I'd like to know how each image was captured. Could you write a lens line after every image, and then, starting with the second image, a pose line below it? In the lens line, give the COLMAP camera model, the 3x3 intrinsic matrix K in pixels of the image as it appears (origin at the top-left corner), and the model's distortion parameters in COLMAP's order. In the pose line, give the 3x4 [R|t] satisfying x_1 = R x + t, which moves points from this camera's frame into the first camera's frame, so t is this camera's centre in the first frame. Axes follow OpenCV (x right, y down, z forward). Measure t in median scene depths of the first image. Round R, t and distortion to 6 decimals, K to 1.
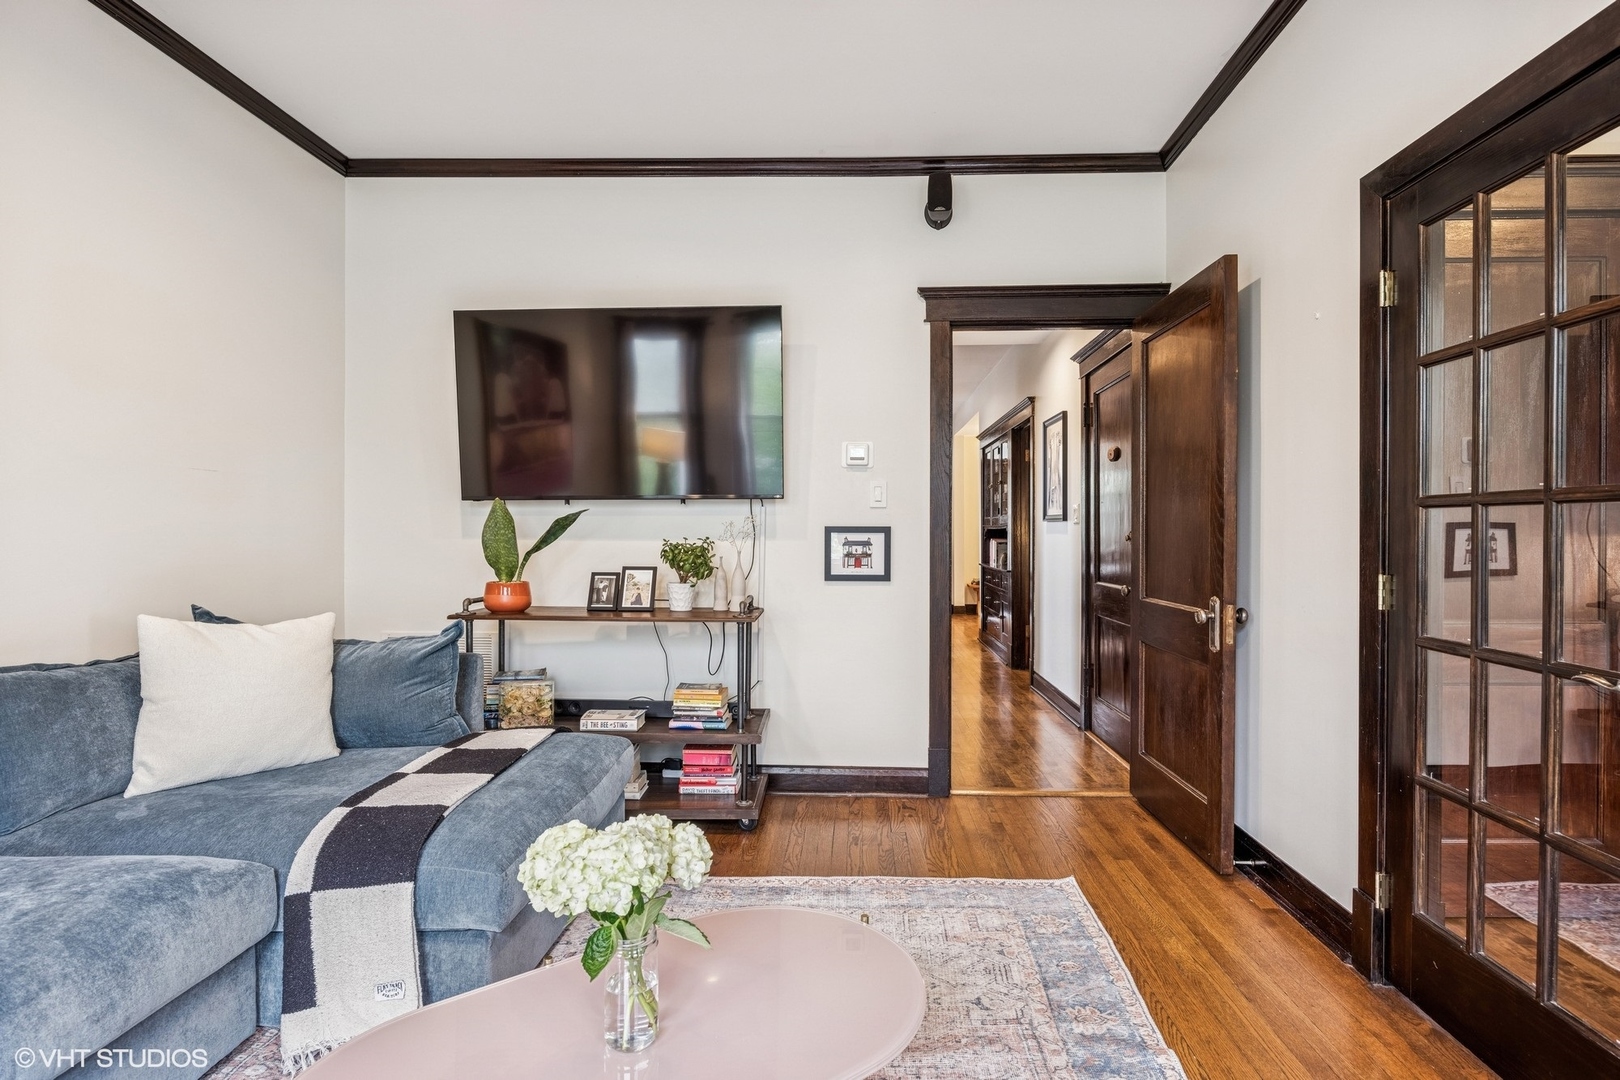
lens RADIAL K [[816.0, 0, 820.0], [0, 816.0, 538.3], [0, 0, 1]] dist [-0.002311, -0.000916]
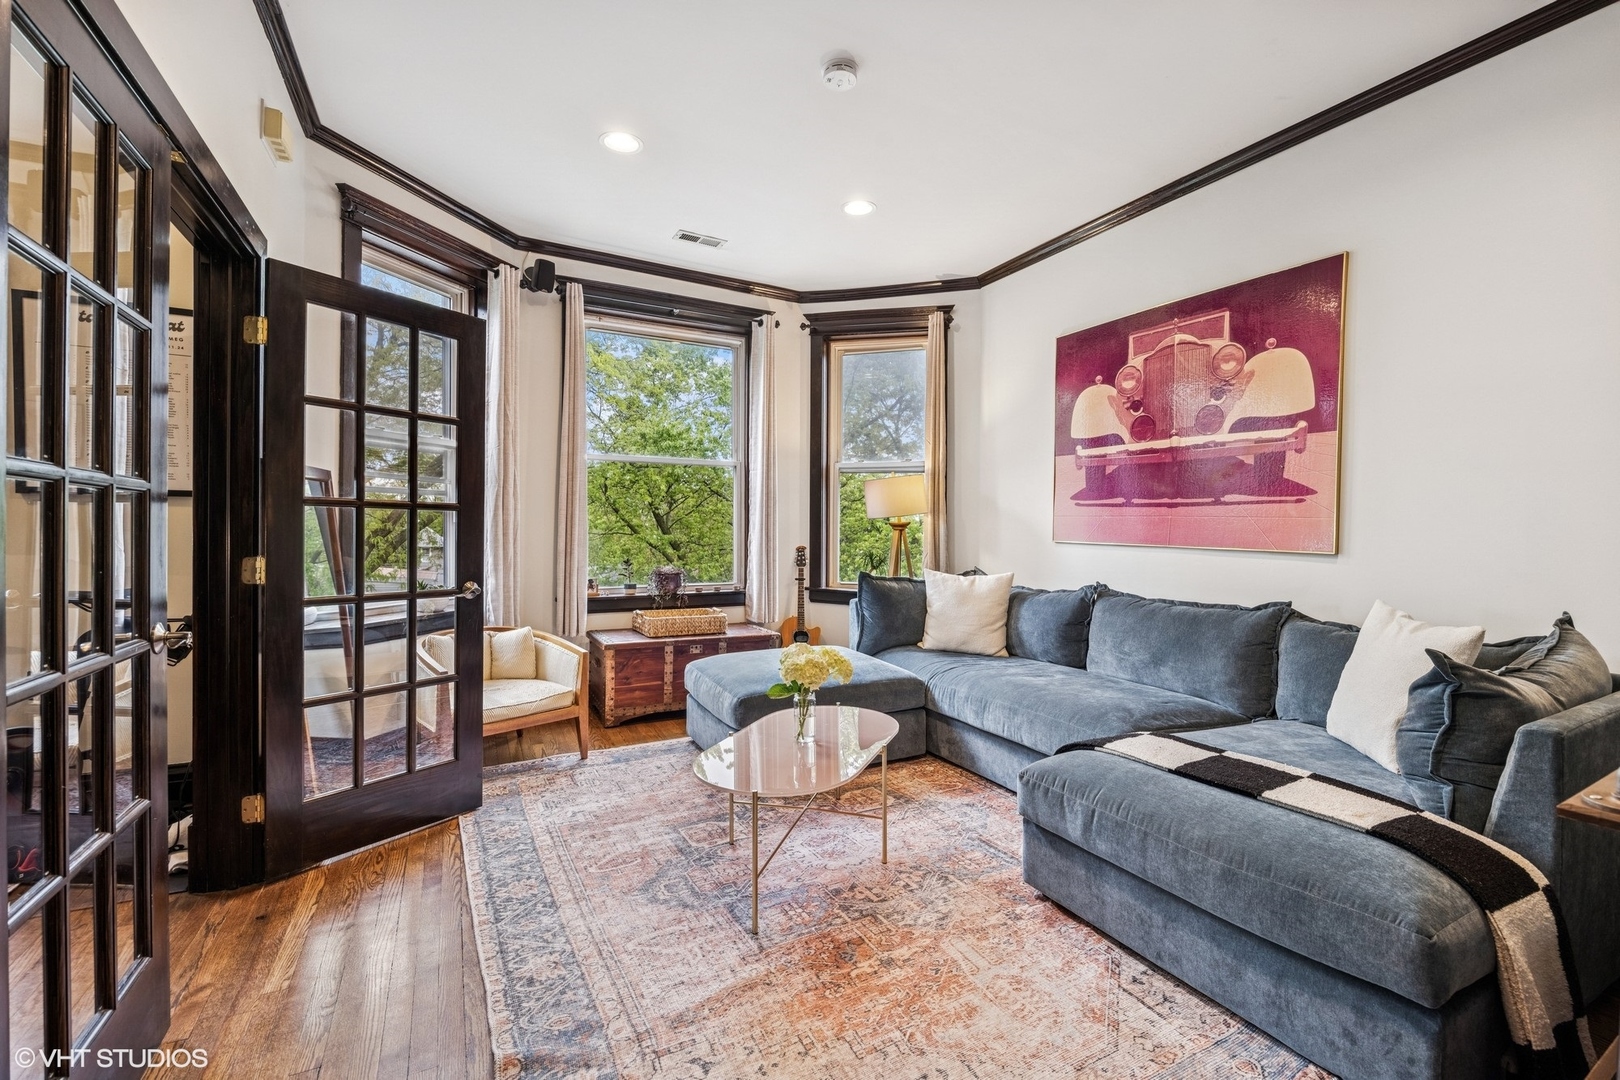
lens RADIAL K [[676.1, 0, 809.8], [0, 676.1, 540.9], [0, 0, 1]] dist [-0.013368, 0.000012]
pose [[-0.866226, -0.002371, -0.499647, 0.273308], [-0.015718, 0.999623, 0.022508, -0.002272], [0.499406, 0.027350, -0.865936, 0.996270]]
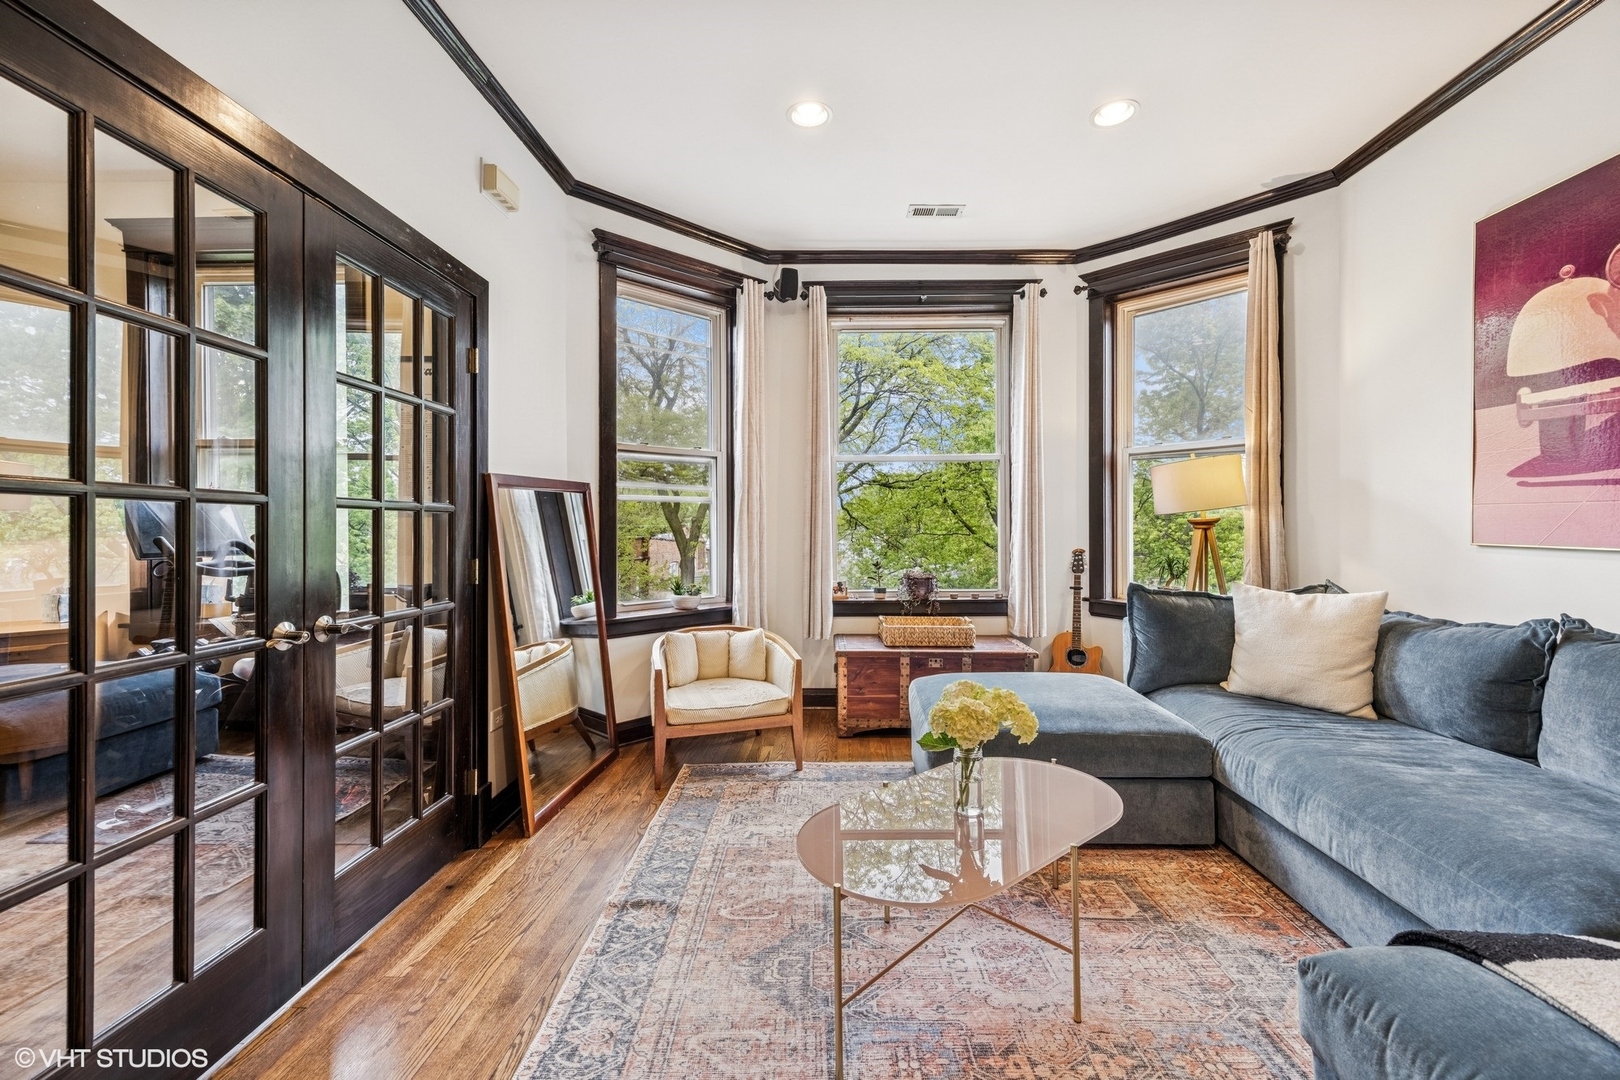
lens RADIAL K [[641.3, 0, 822.8], [0, 641.3, 532.7], [0, 0, 1]] dist [0.007313, -0.001090]
pose [[-0.999757, -0.000564, -0.022022, 0.046082], [-0.000869, 0.999904, 0.013853, -0.003531], [0.022012, 0.013869, -0.999662, 0.883869]]
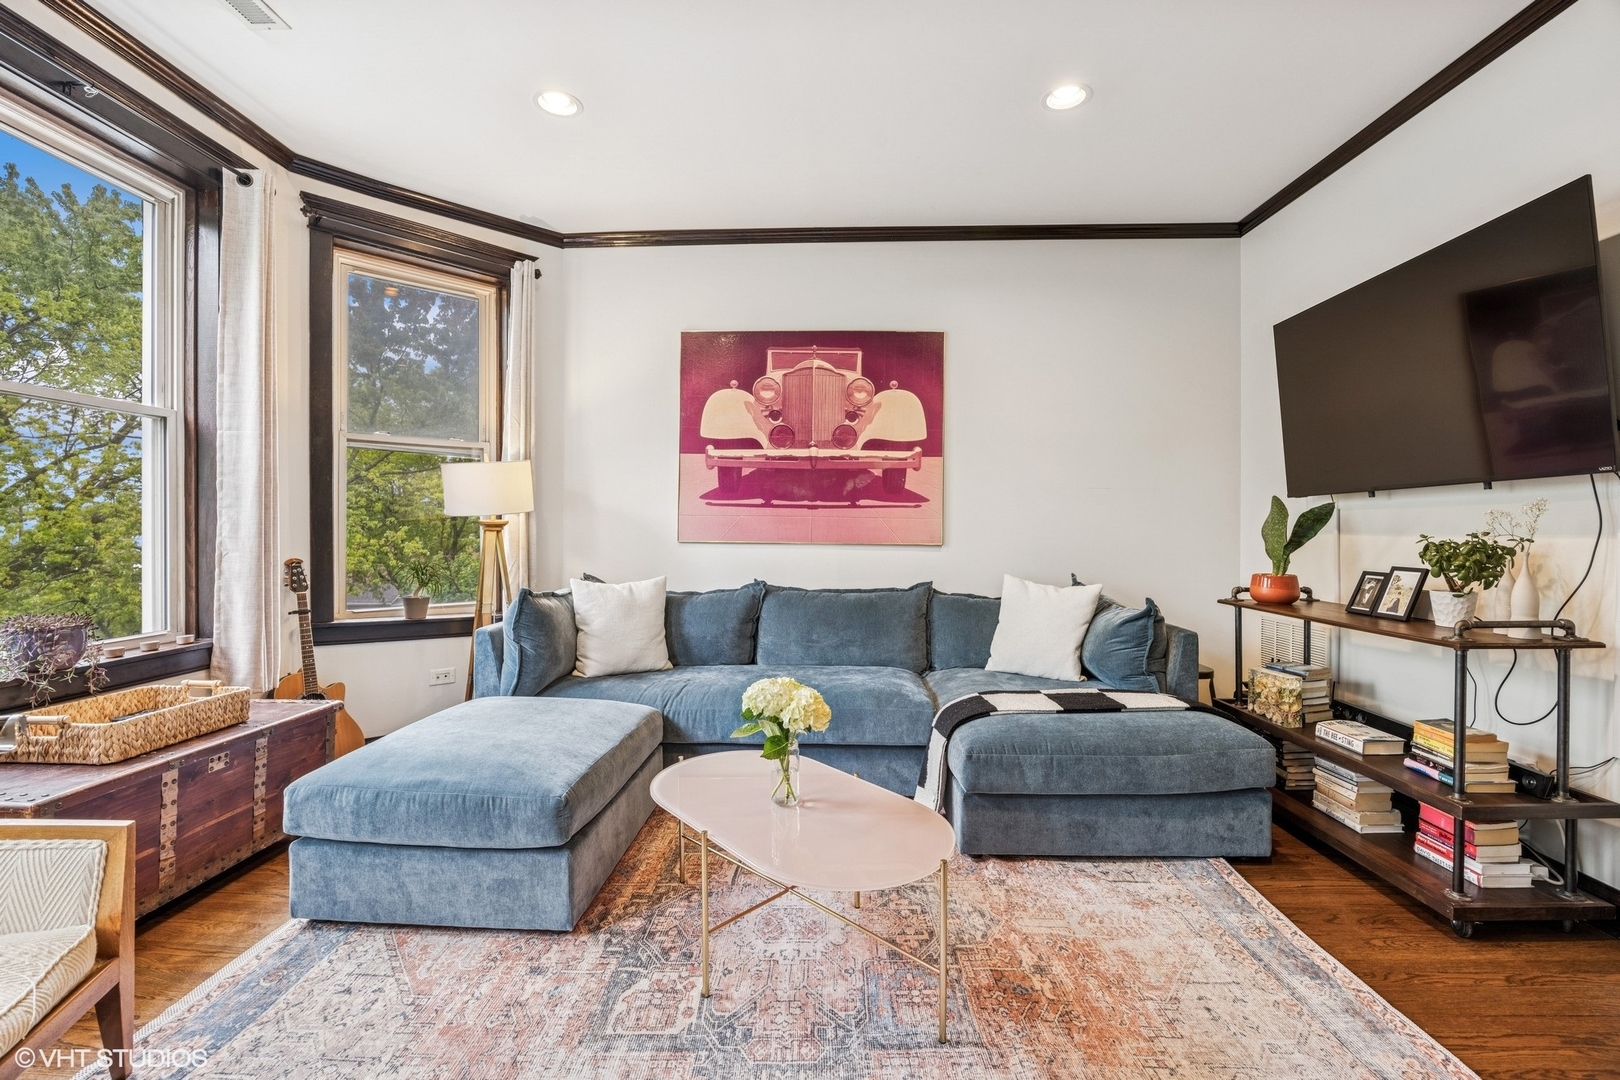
lens RADIAL K [[697.2, 0, 810.3], [0, 697.2, 526.9], [0, 0, 1]] dist [-0.017289, 0.000168]
pose [[-0.003450, -0.009609, -0.999948, 0.494518], [-0.006344, 0.999934, -0.009587, 0.004084], [0.999974, 0.006311, -0.003510, 0.396834]]
